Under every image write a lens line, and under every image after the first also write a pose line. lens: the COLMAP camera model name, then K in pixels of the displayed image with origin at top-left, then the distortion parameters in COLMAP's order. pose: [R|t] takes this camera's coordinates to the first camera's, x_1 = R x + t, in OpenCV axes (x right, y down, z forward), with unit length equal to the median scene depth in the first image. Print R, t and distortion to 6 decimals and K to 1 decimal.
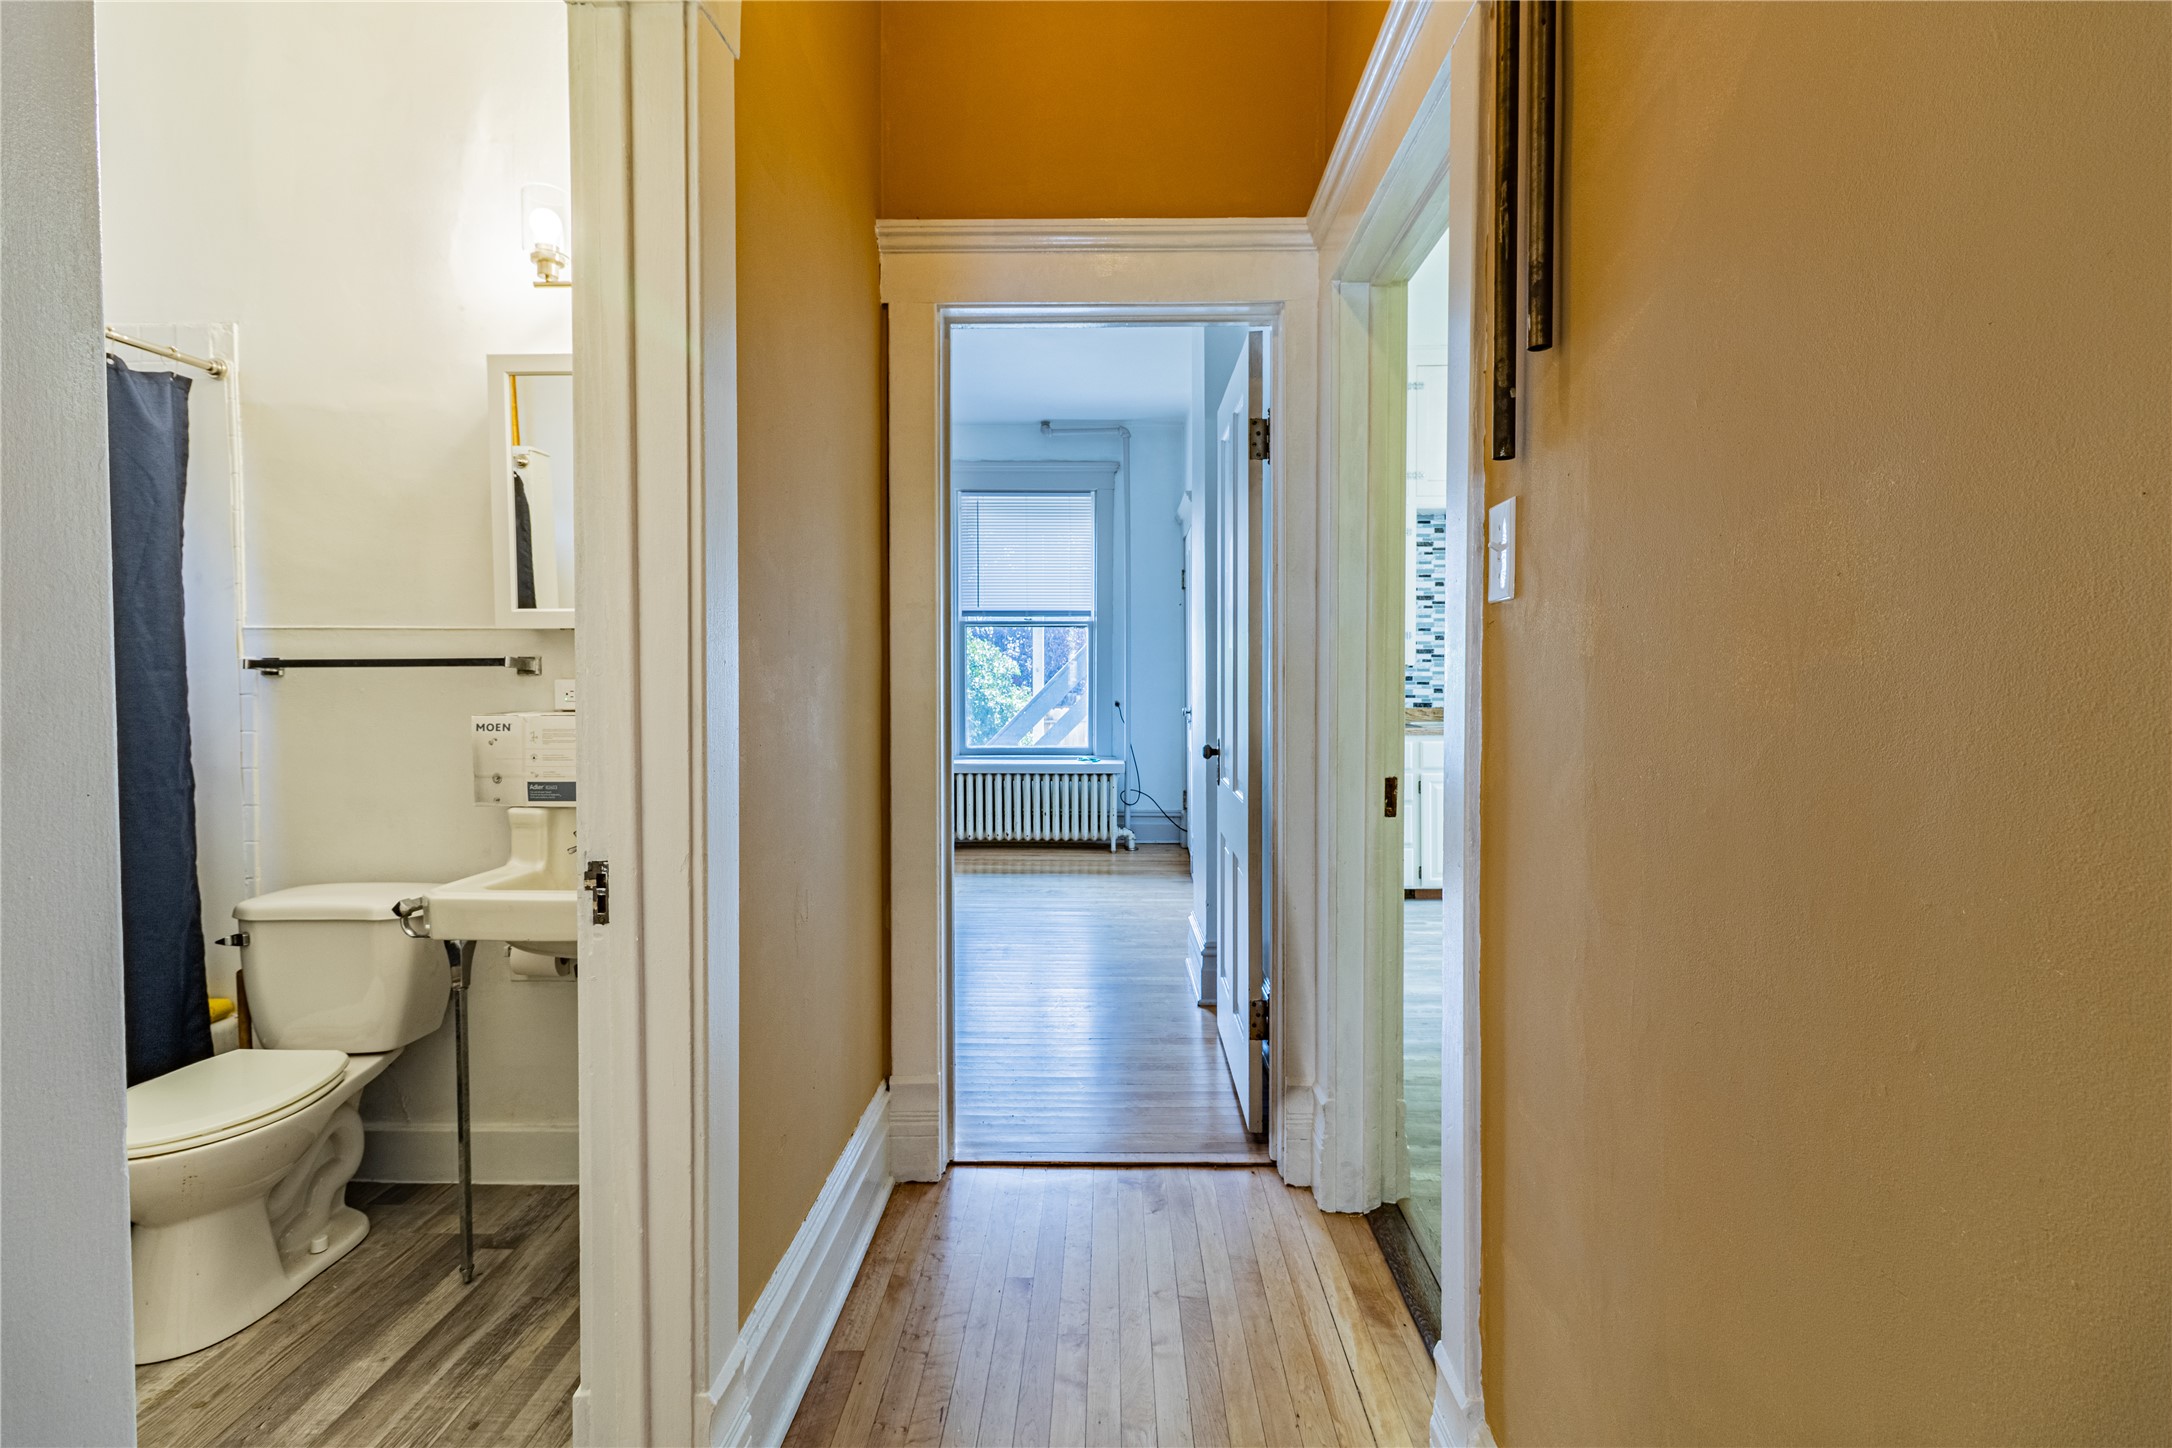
lens RADIAL K [[1015.5, 0, 1099.5], [0, 1015.5, 693.7], [0, 0, 1]] dist [0.002758, 0.001098]
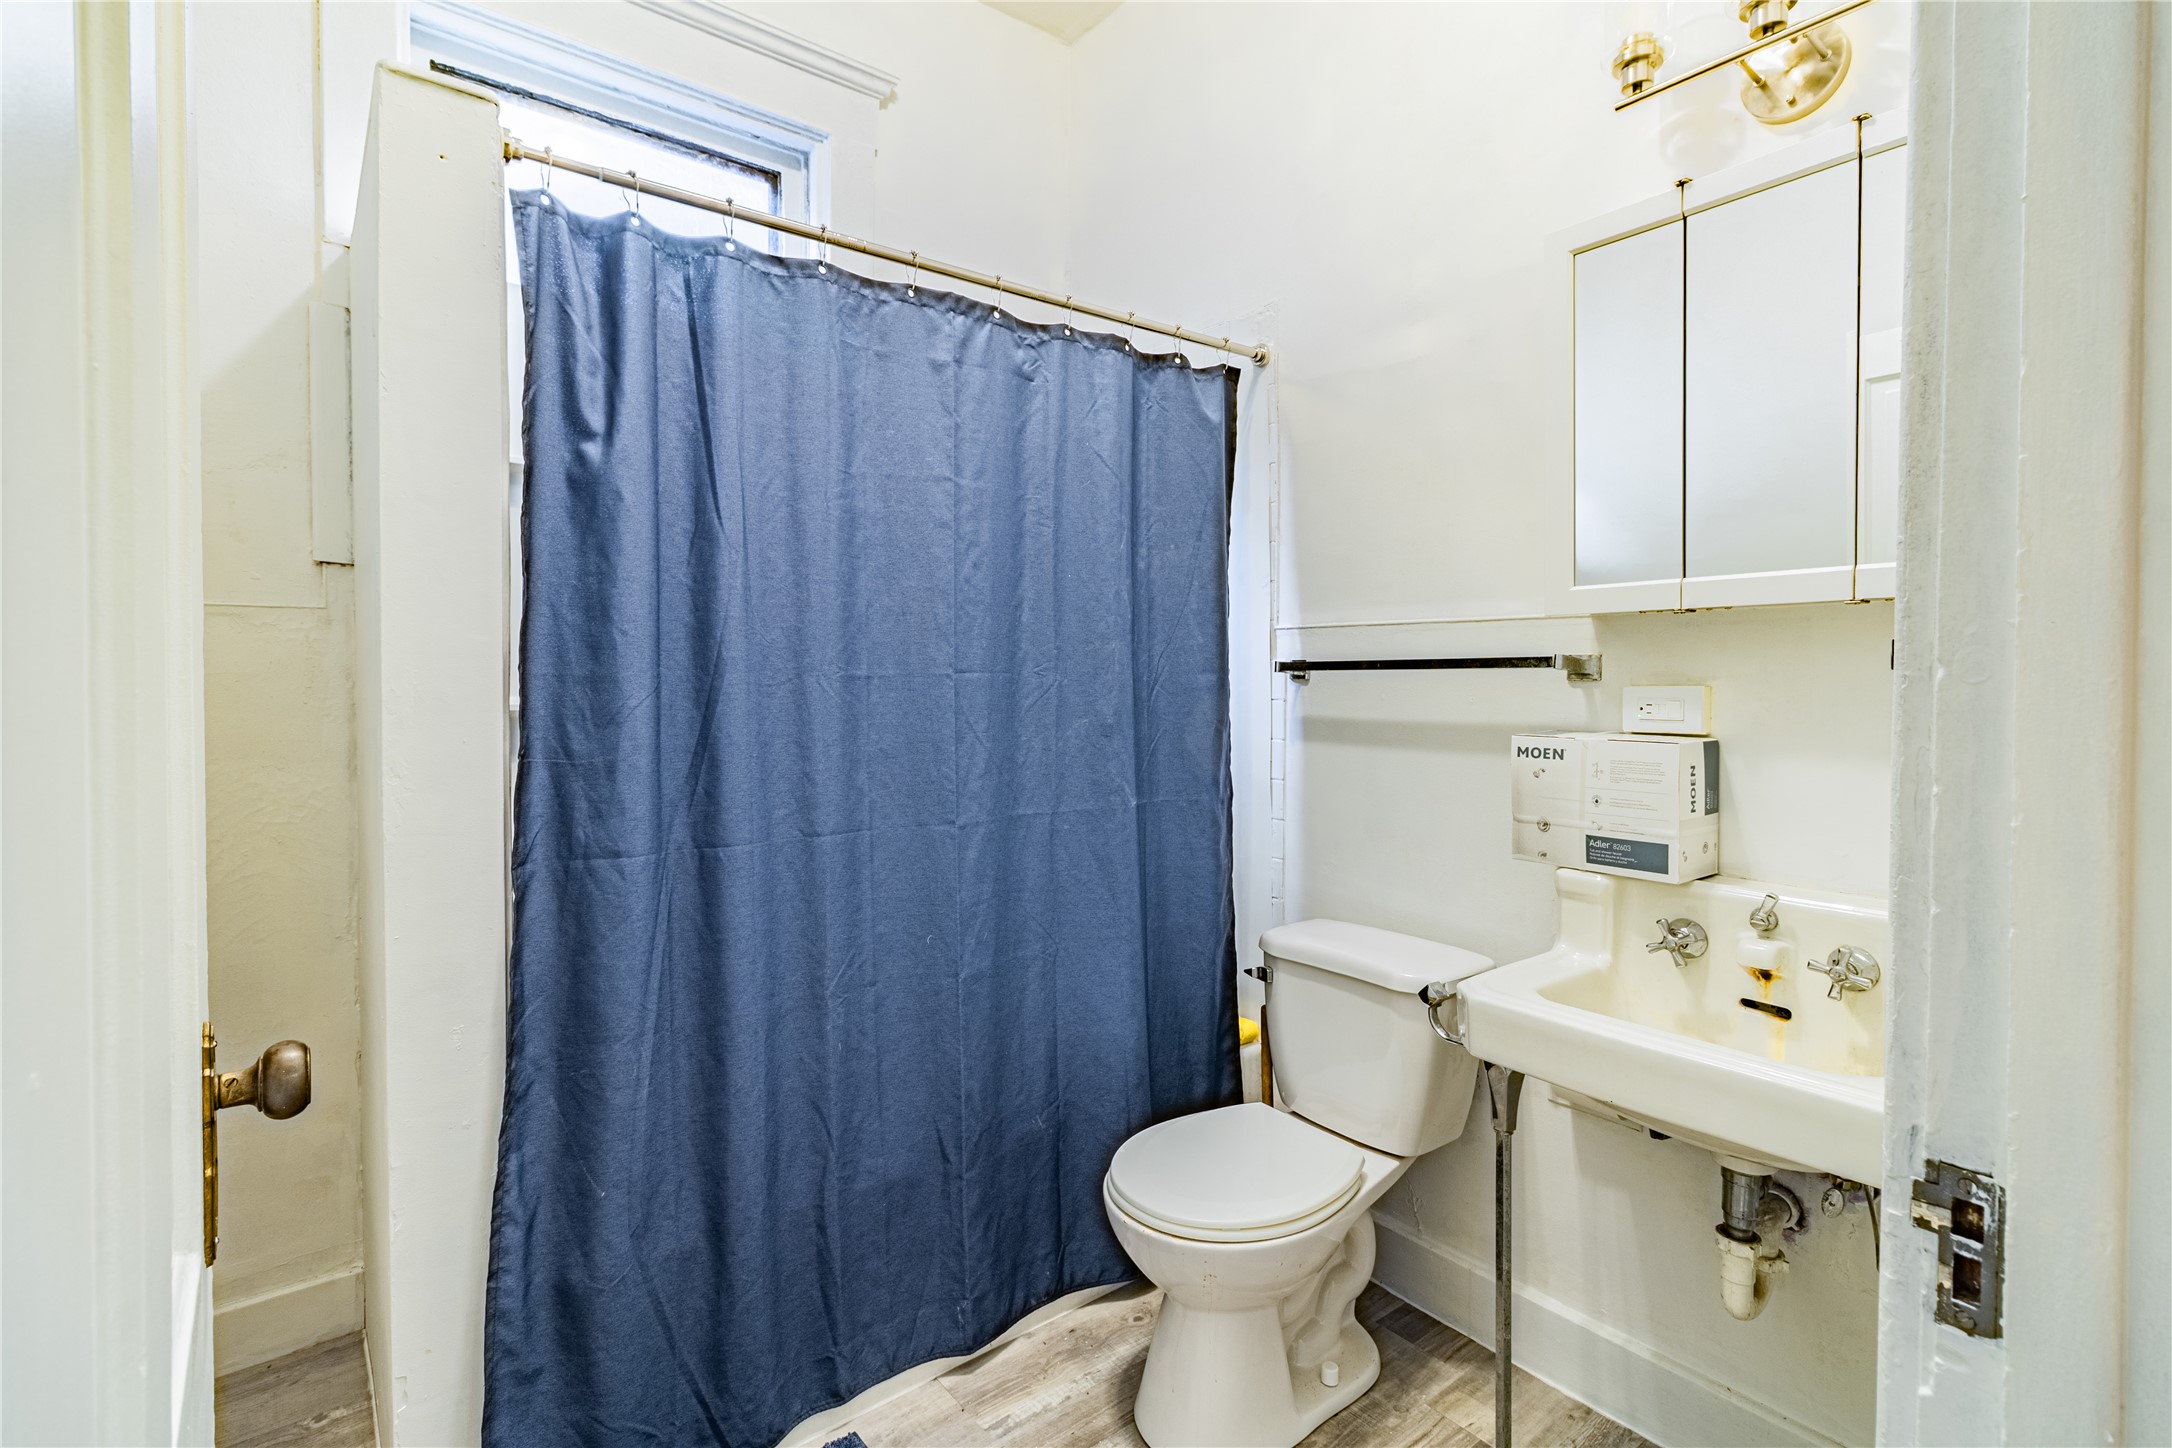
lens RADIAL K [[1015.5, 0, 1099.5], [0, 1015.5, 693.7], [0, 0, 1]] dist [0.002758, 0.001098]
pose [[0.638885, 0.015913, -0.769138, -0.244388], [-0.021979, 0.999755, 0.002427, -0.003669], [0.768989, 0.015354, 0.639078, 0.302346]]
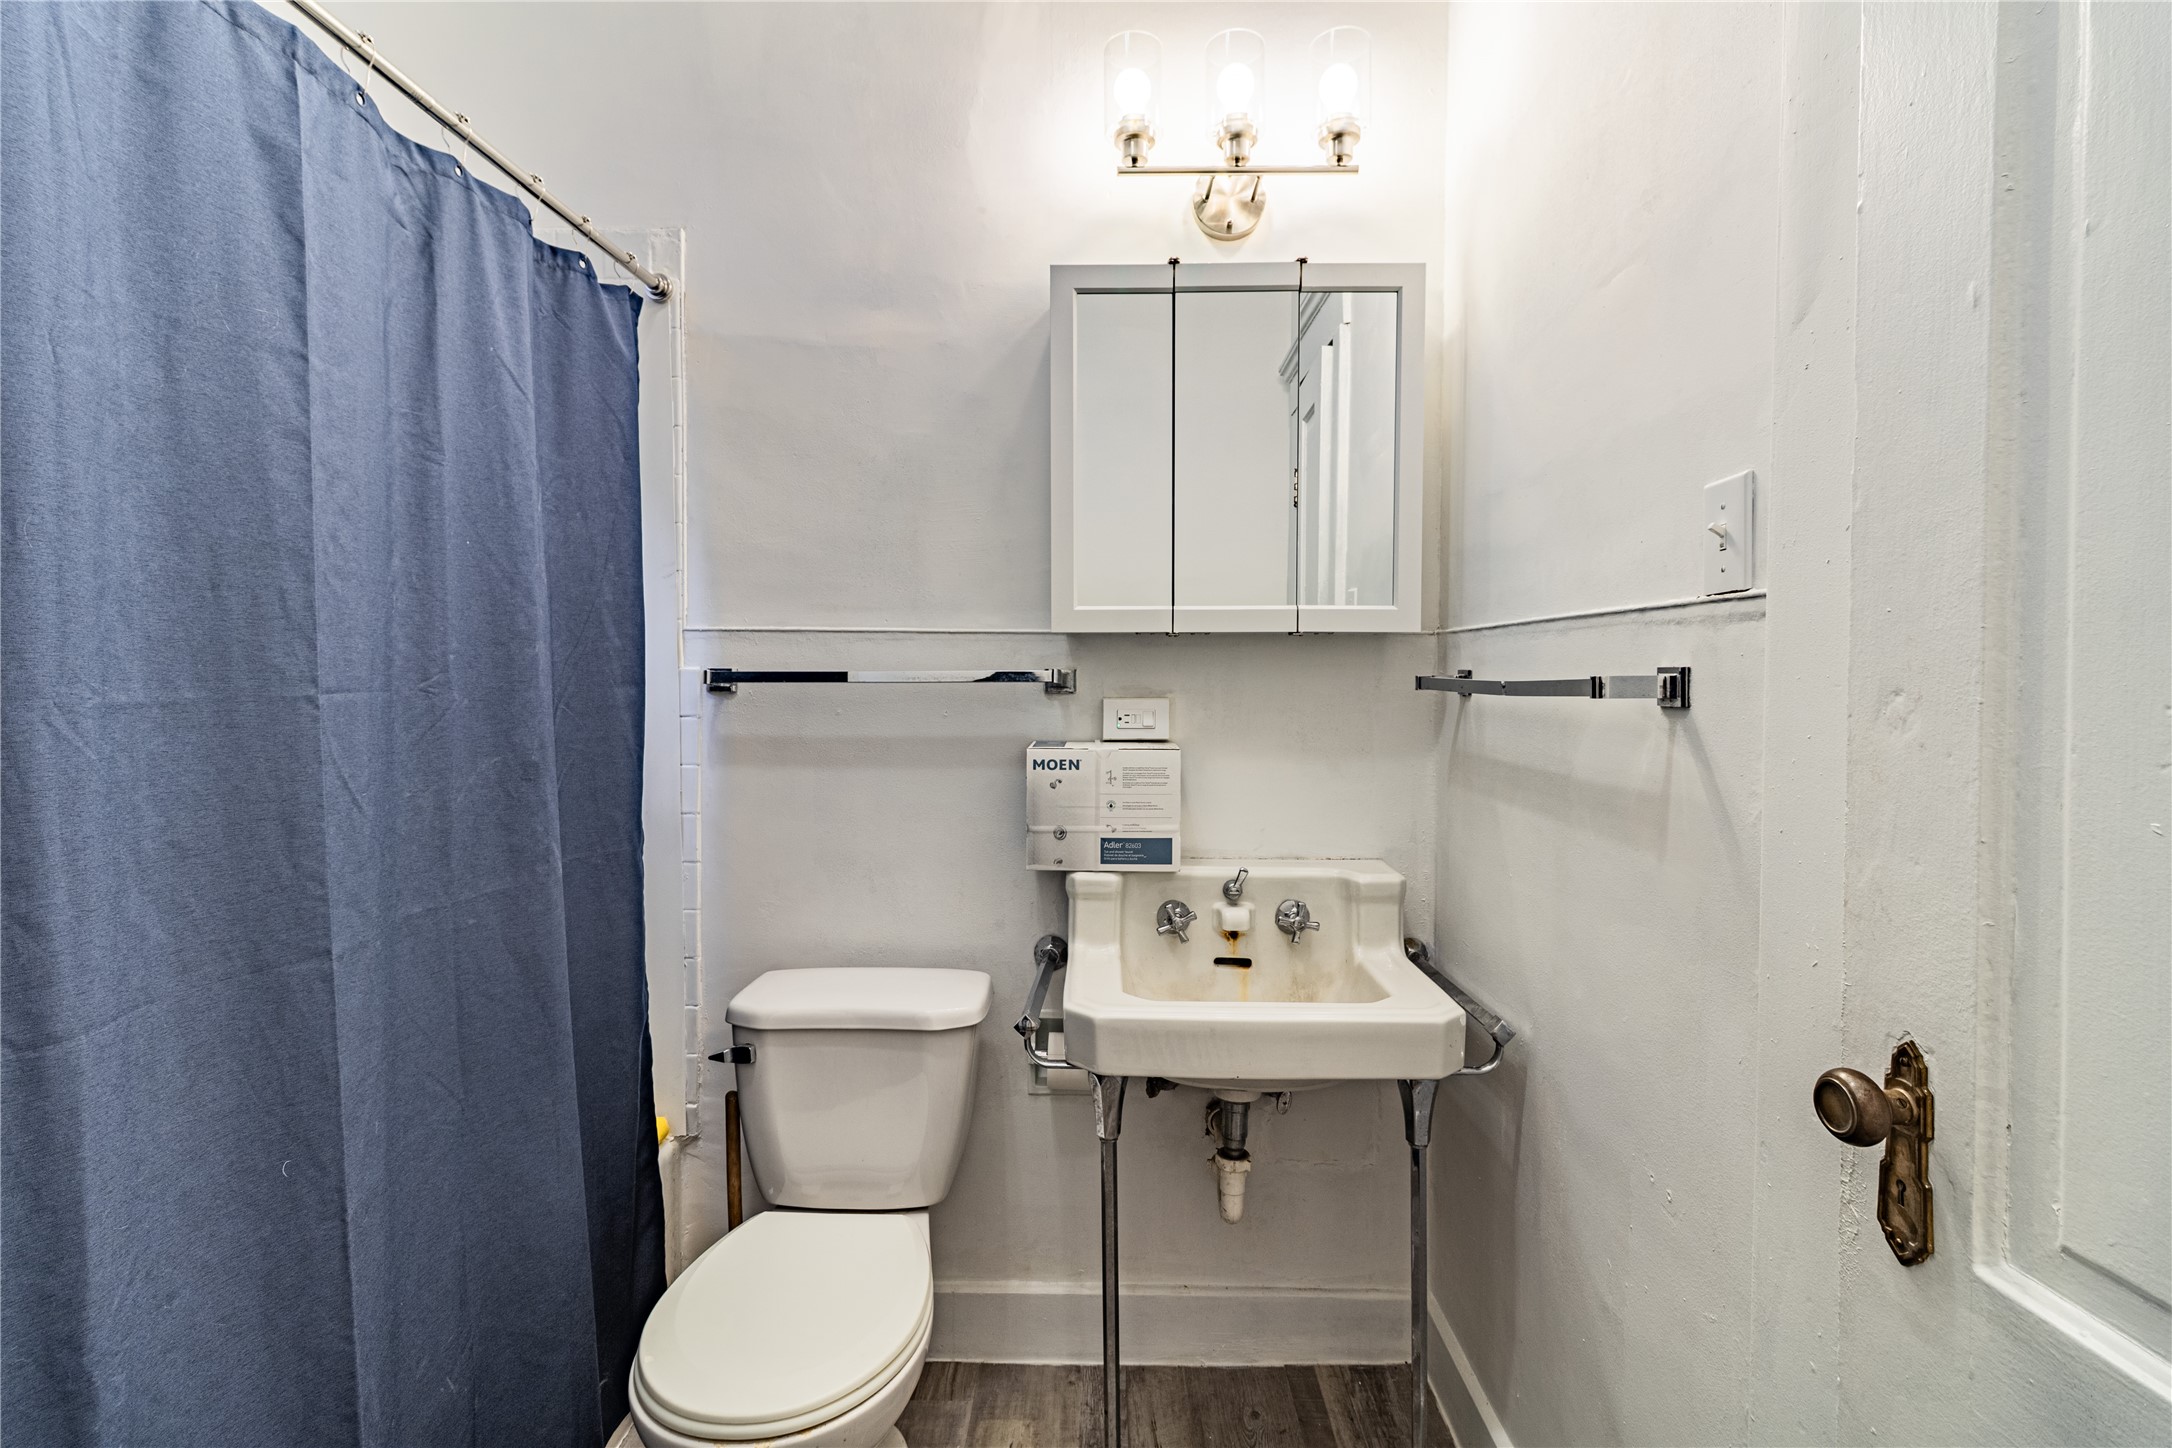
lens RADIAL K [[998.5, 0, 1092.1], [0, 998.5, 694.2], [0, 0, 1]] dist [0.003027, 0.001092]
pose [[0.999972, 0.005847, 0.004595, -0.573745], [-0.005826, 0.999973, -0.004558, -0.015367], [-0.004621, 0.004531, 0.999979, 0.267810]]
